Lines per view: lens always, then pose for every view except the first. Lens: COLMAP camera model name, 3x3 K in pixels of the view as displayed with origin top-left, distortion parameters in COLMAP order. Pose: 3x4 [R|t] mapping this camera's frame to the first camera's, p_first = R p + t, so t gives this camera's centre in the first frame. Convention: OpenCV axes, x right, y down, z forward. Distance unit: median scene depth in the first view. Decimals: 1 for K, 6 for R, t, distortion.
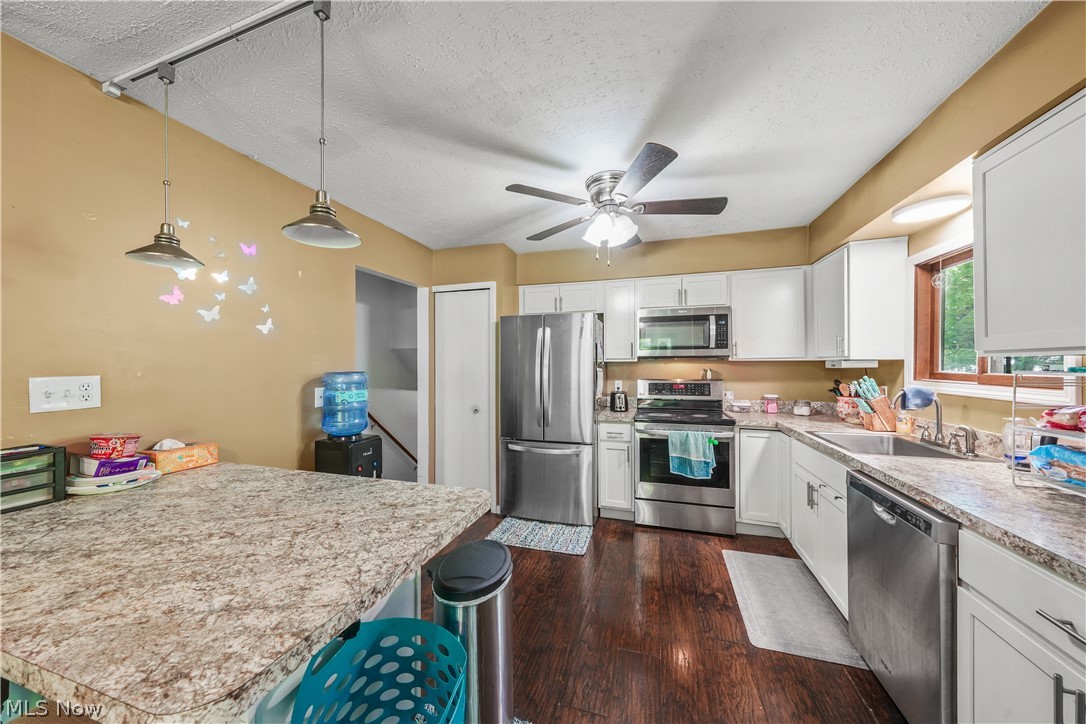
lens RADIAL K [[378.3, 0, 537.5], [0, 378.3, 366.9], [0, 0, 1]] dist [0.001931, -0.001803]
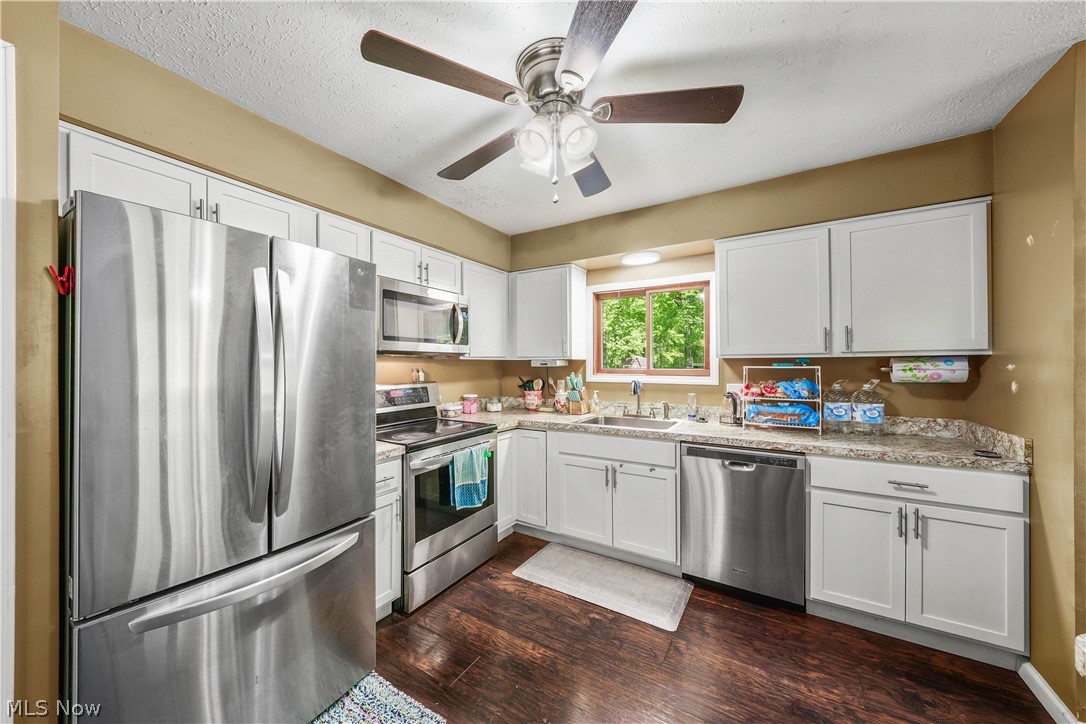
lens RADIAL K [[378.3, 0, 534.4], [0, 378.3, 364.7], [0, 0, 1]] dist [0.001931, -0.001803]
pose [[0.249331, 0.001967, 0.968416, -0.332162], [0.008421, 0.999956, -0.004199, 0.001660], [-0.968382, 0.009202, 0.249304, 0.686270]]
